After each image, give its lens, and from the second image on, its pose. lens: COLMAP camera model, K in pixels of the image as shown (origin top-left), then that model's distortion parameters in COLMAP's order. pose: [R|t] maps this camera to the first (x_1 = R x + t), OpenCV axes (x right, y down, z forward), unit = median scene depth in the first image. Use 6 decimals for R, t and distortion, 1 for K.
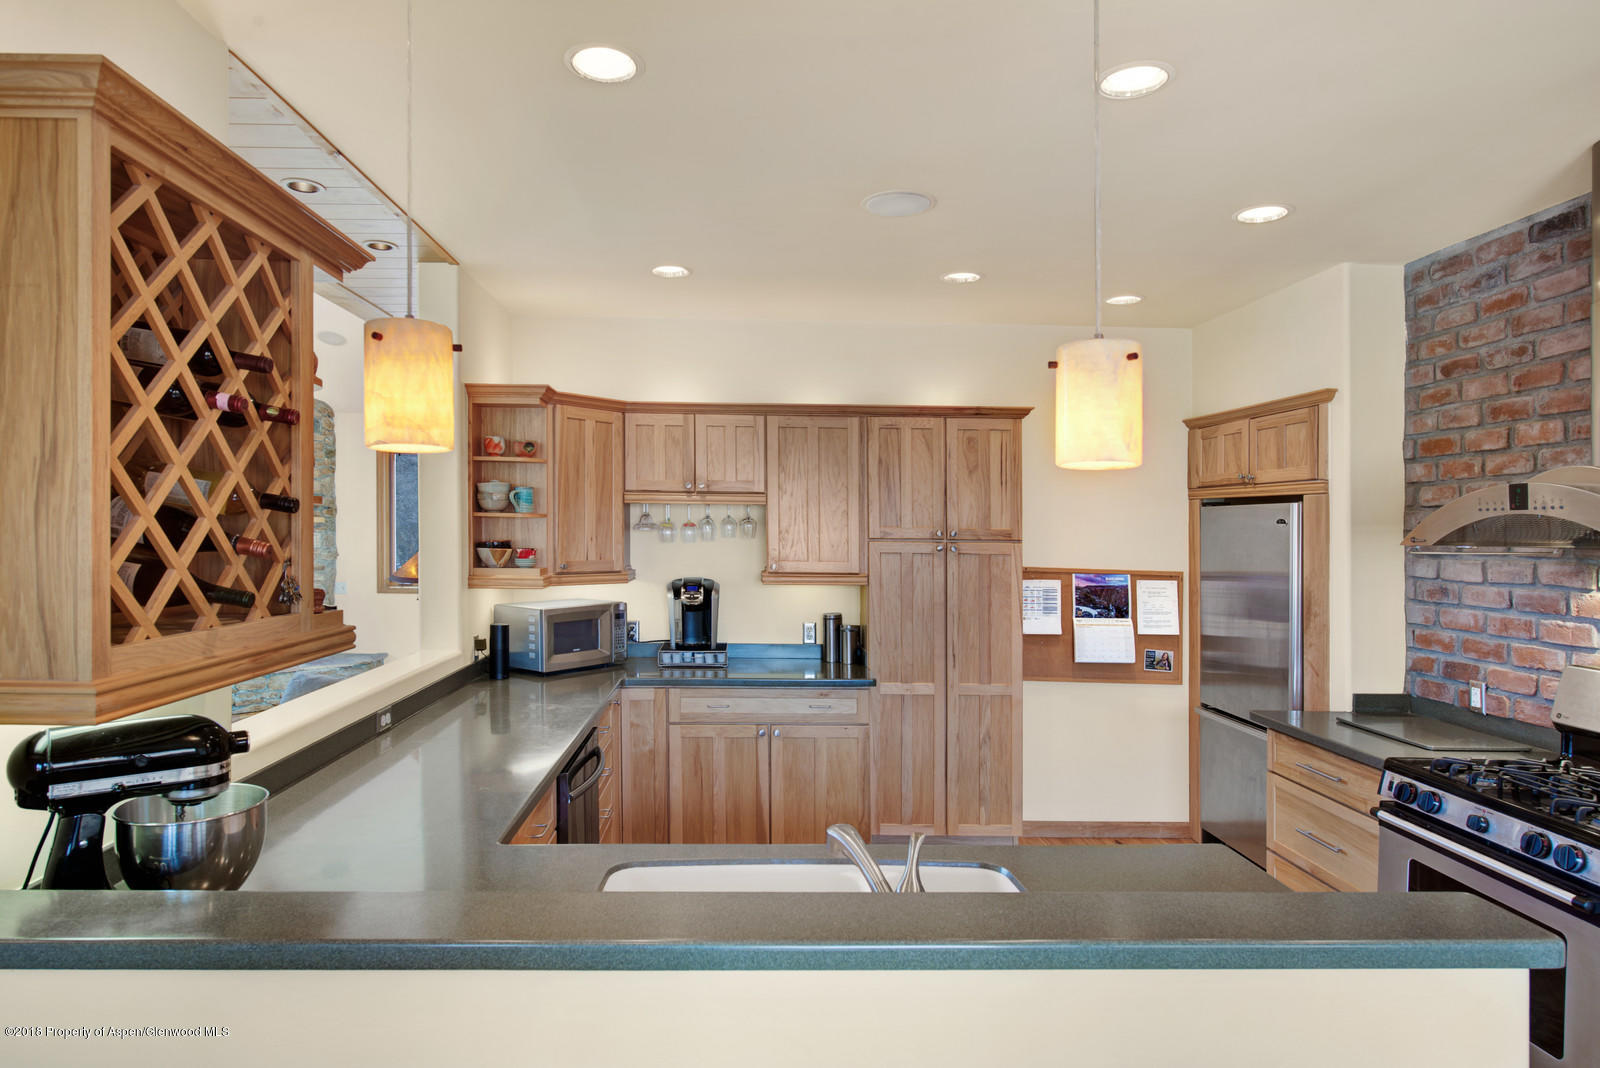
lens RADIAL K [[895.1, 0, 794.4], [0, 895.1, 527.6], [0, 0, 1]] dist [0.003371, 0.000143]
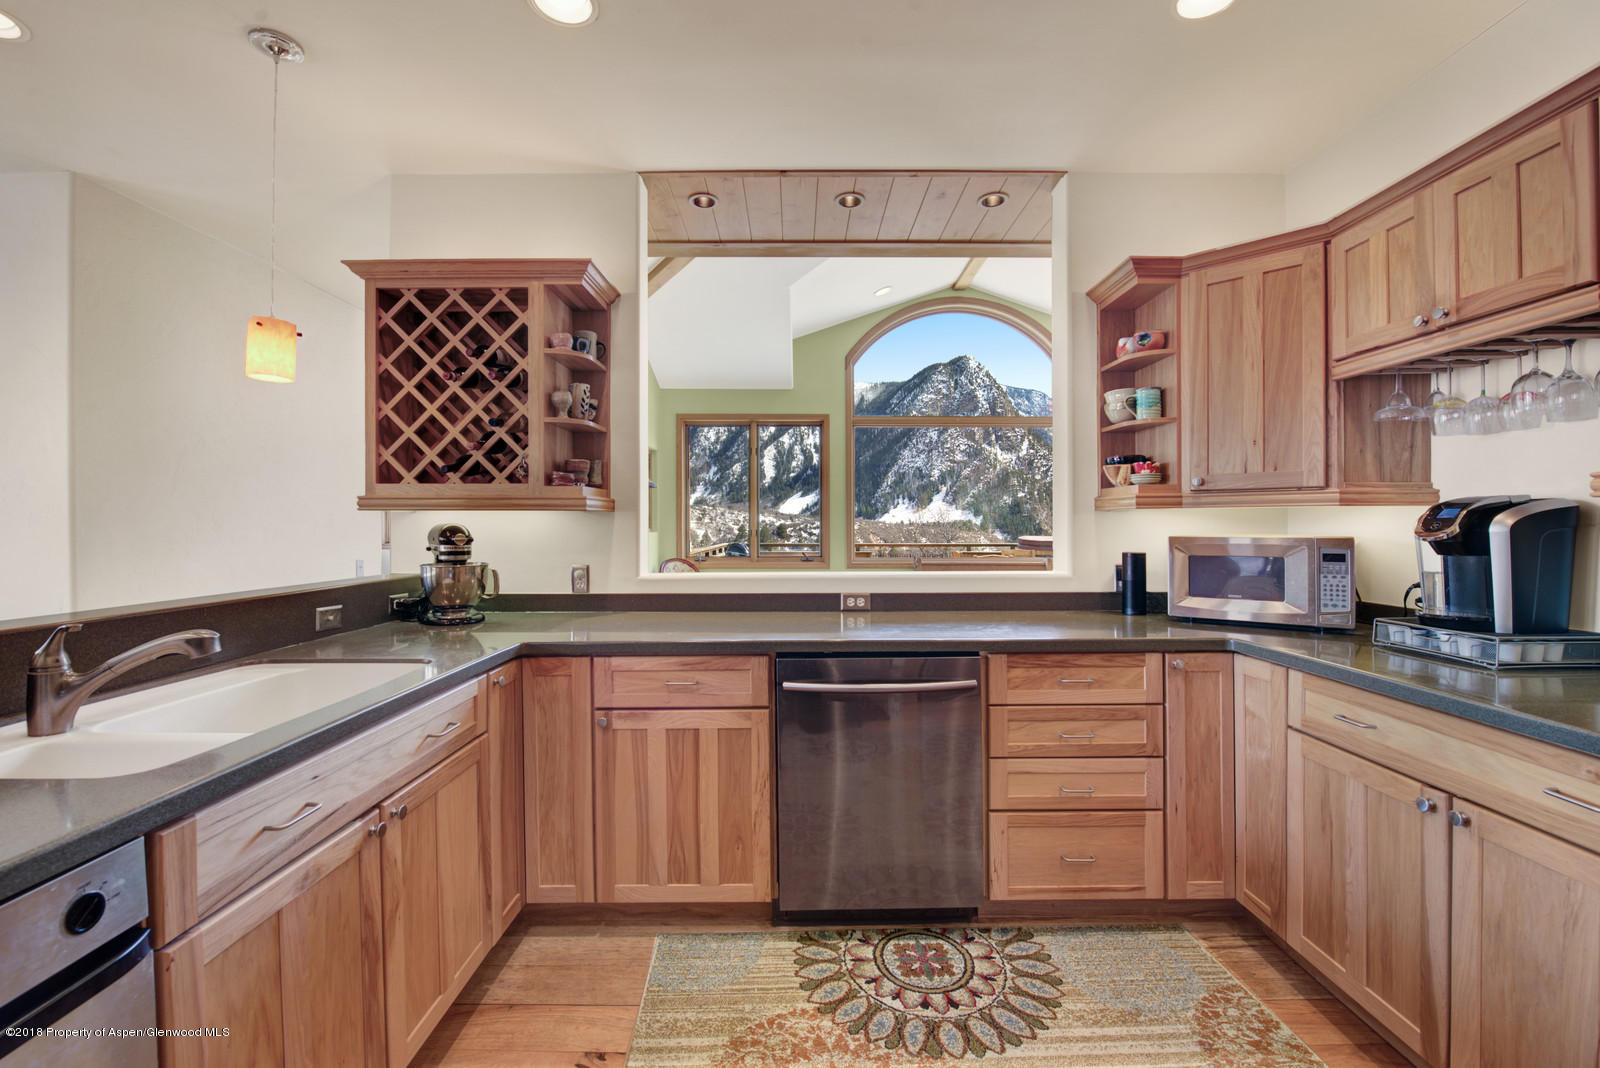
lens RADIAL K [[655.1, 0, 799.0], [0, 655.1, 542.2], [0, 0, 1]] dist [-0.013348, -0.000675]
pose [[-0.046628, 0.008499, -0.998876, 0.314903], [0.004731, 0.999954, 0.008287, 0.088286], [0.998901, -0.004339, -0.046666, 0.688305]]
